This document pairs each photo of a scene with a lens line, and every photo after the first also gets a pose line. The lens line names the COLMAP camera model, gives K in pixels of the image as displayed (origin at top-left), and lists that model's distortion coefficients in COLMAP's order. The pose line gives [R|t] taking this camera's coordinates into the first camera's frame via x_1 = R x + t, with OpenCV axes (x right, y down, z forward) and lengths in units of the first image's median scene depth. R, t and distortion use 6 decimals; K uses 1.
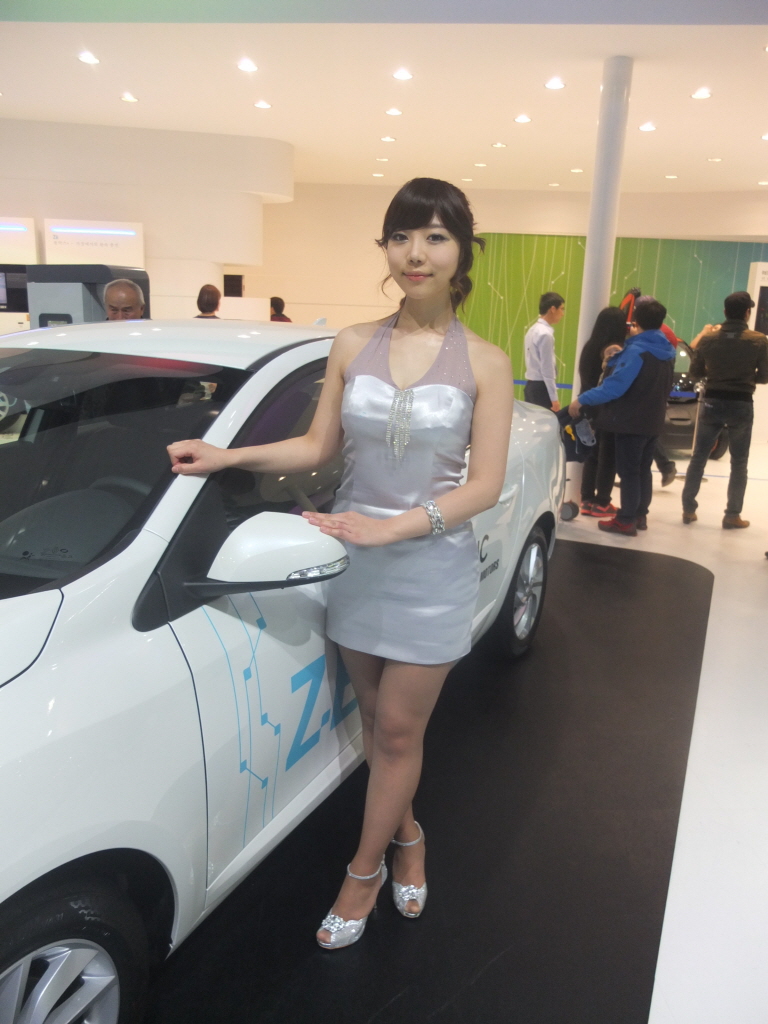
lens RADIAL K [[899.7, 0, 345.4], [0, 899.7, 527.5], [0, 0, 1]] dist [-0.050283, -0.058983]
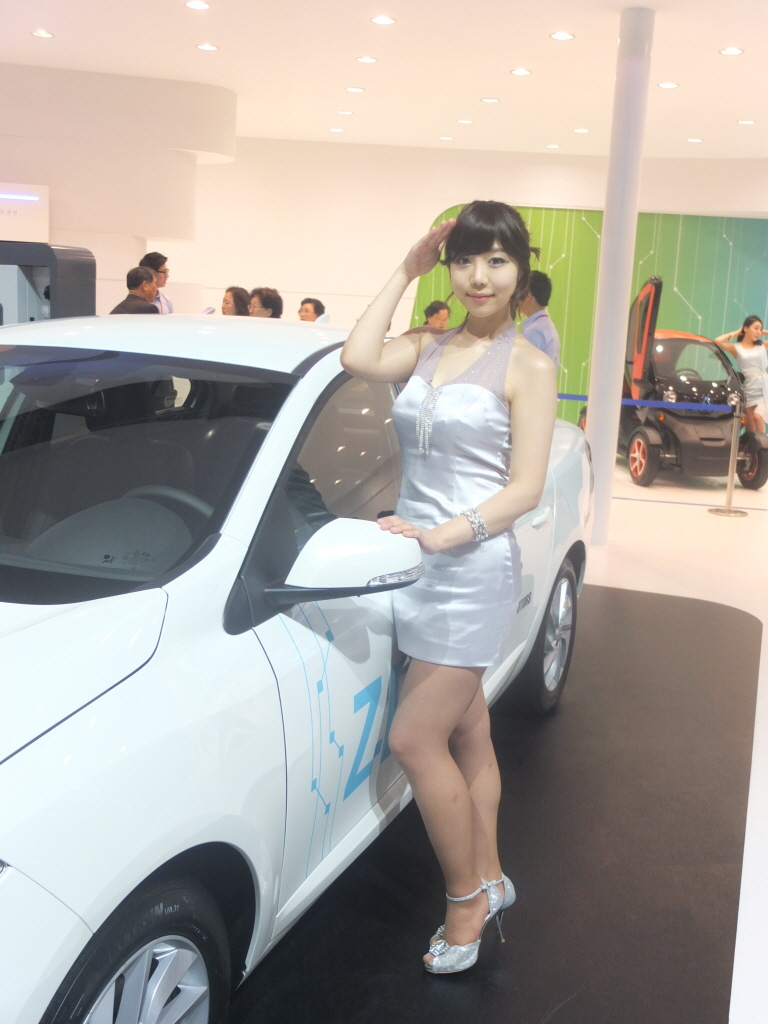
lens RADIAL K [[1242.2, 0, 384.0], [0, 1242.2, 512.0], [0, 0, 1]] dist [-0.139931, 0.034146]
pose [[0.994499, 0.001246, 0.104741, -0.156815], [0.005279, 0.998063, -0.061991, 0.051543], [-0.104615, 0.062203, 0.992566, -0.290377]]
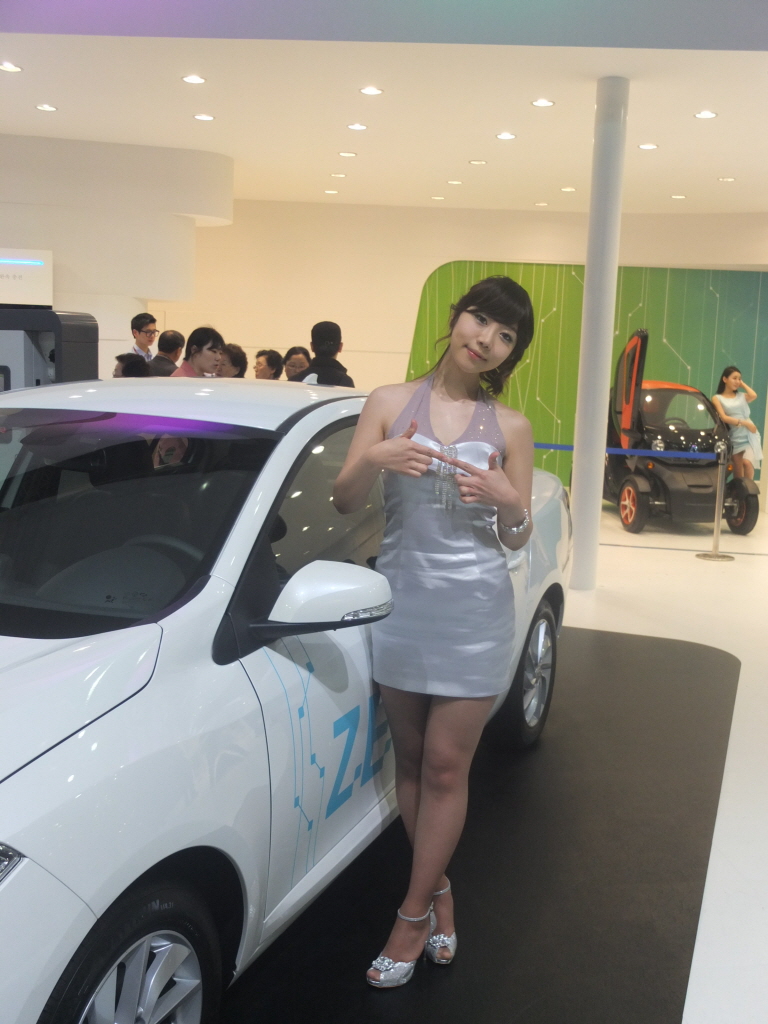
lens RADIAL K [[1242.2, 0, 384.0], [0, 1242.2, 512.0], [0, 0, 1]] dist [-0.139931, 0.034146]
pose [[0.994831, -0.006858, 0.101315, -0.138057], [0.017414, 0.994459, -0.103674, 0.069866], [-0.100043, 0.104903, 0.989438, -0.425583]]
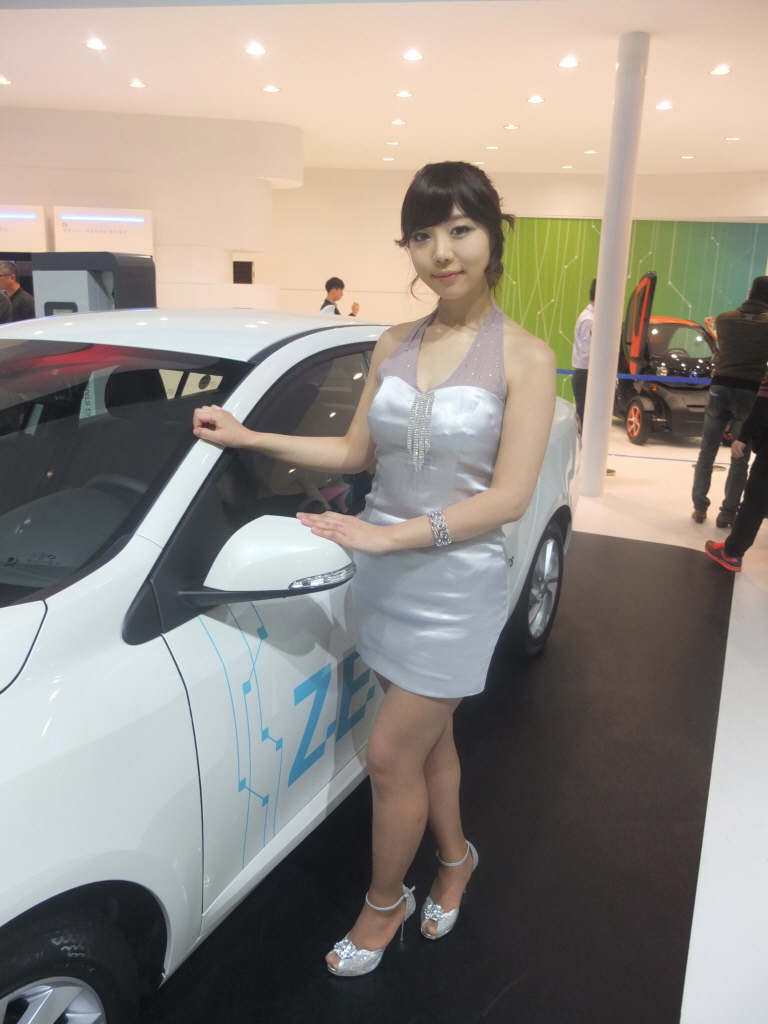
lens RADIAL K [[897.7, 0, 312.4], [0, 897.7, 512.0], [0, 0, 1]] dist [-0.070586, -0.004372]
pose [[0.998903, 0.003565, -0.046681, 0.001810], [-0.003576, 0.999994, -0.000168, -0.017319], [0.046680, 0.000334, 0.998910, 0.062328]]
